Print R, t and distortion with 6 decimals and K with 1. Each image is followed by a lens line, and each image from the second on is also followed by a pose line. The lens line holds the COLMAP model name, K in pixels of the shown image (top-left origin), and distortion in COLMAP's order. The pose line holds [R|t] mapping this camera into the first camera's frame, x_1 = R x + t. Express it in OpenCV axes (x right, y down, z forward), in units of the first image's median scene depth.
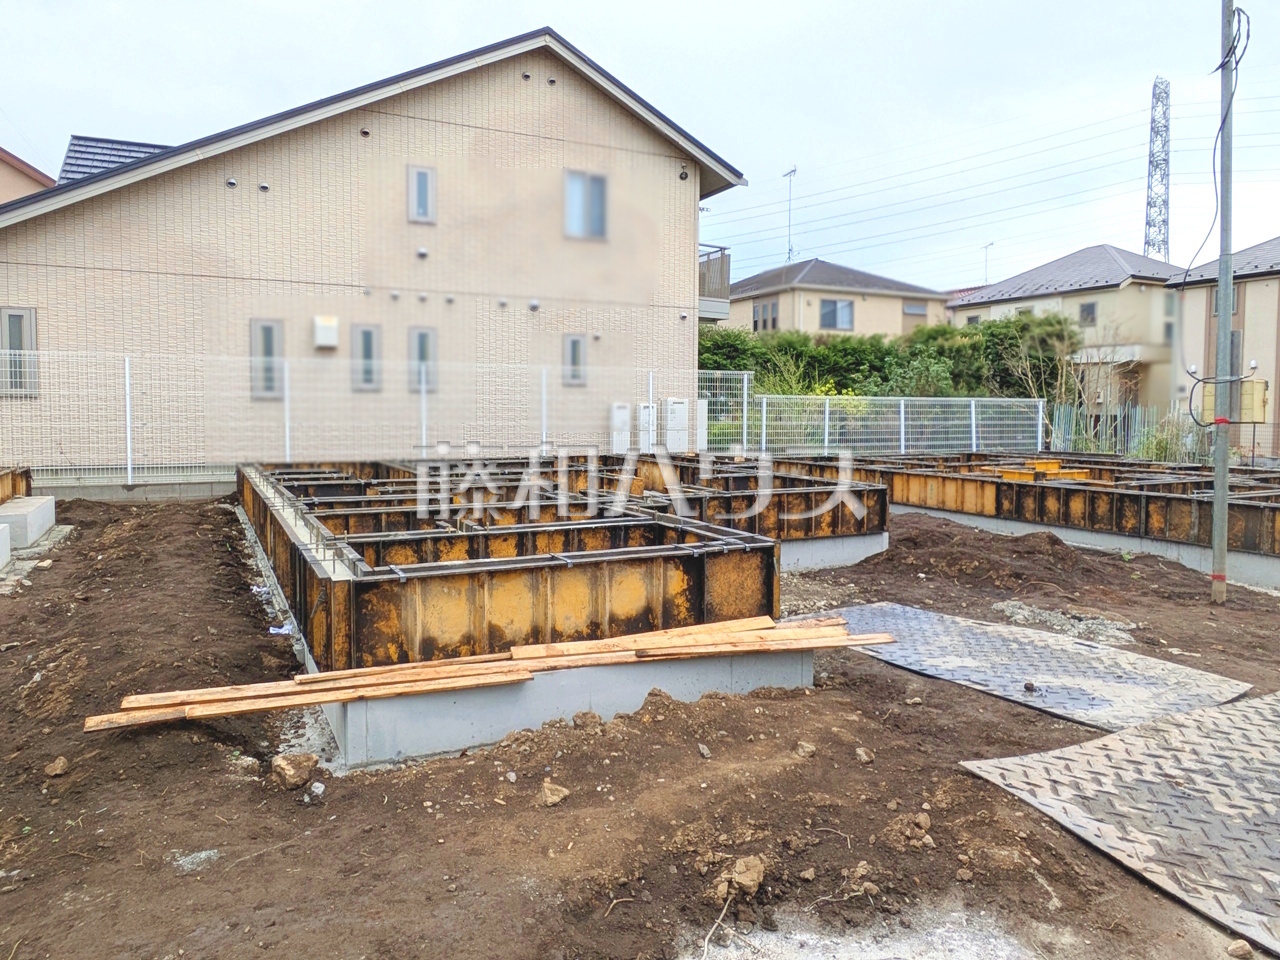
lens RADIAL K [[866.2, 0, 638.7], [0, 866.2, 453.3], [0, 0, 1]] dist [0.002230, -0.004244]
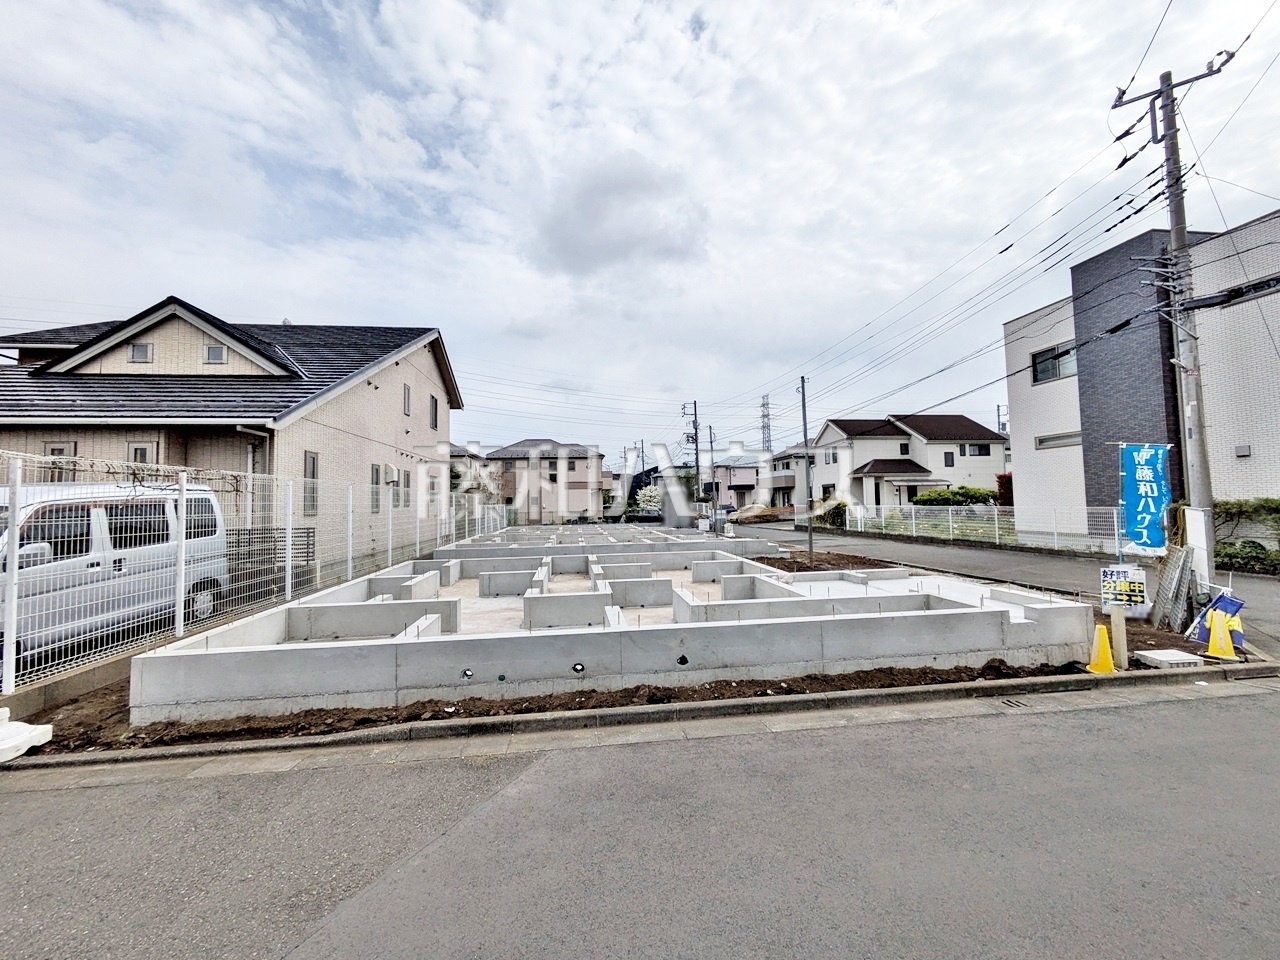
lens RADIAL K [[505.7, 0, 639.4], [0, 505.7, 476.2], [0, 0, 1]] dist [-0.000269, 0.001988]
pose [[0.333554, 0.037314, 0.941992, -1.004975], [0.068335, 0.995631, -0.063636, -0.029966], [-0.940251, 0.085597, 0.329547, 0.172108]]
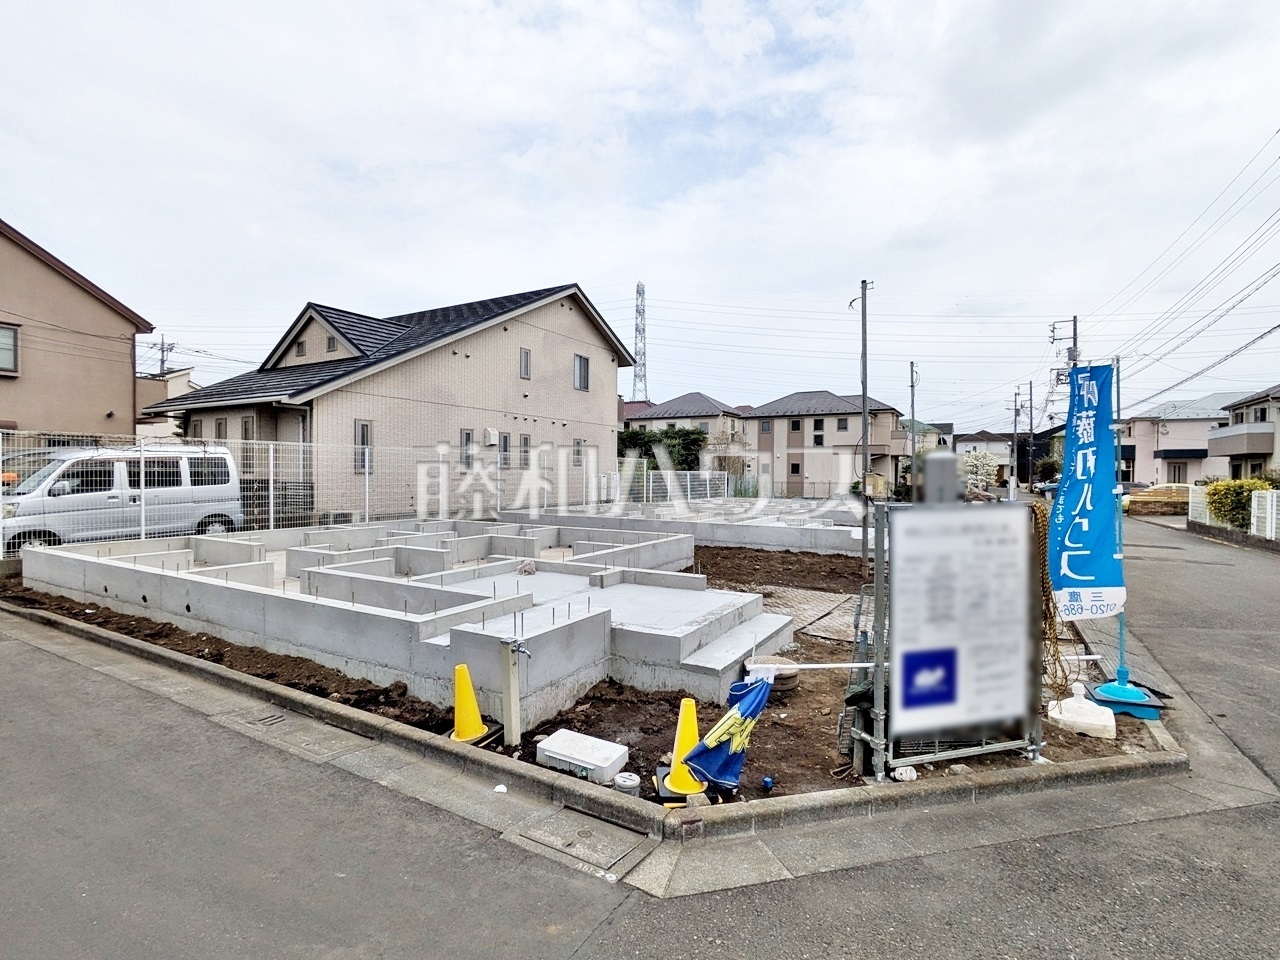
lens RADIAL K [[609.0, 0, 637.7], [0, 609.0, 509.8], [0, 0, 1]] dist [-0.000359, -0.000727]
pose [[0.839257, -0.031577, 0.542818, -0.699259], [0.023913, 0.999490, 0.021171, -0.005822], [-0.543209, -0.004788, 0.839584, -0.207345]]
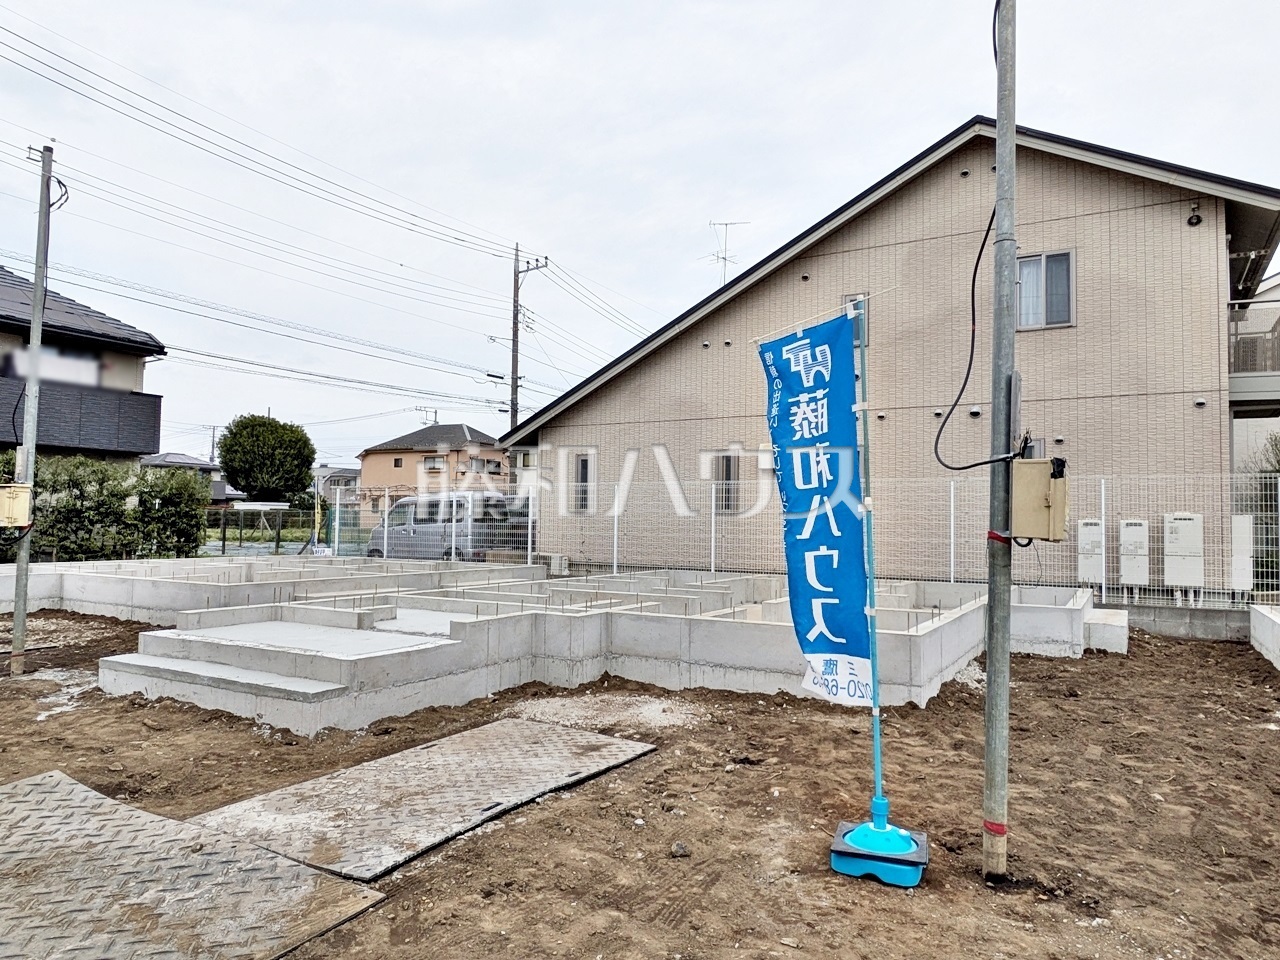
lens RADIAL K [[857.4, 0, 634.4], [0, 857.4, 483.5], [0, 0, 1]] dist [-0.000653, -0.001367]
pose [[0.542662, -0.035975, -0.839180, 0.428316], [-0.053651, 0.995558, -0.077372, -0.006746], [0.838236, 0.087010, 0.538322, 0.214203]]
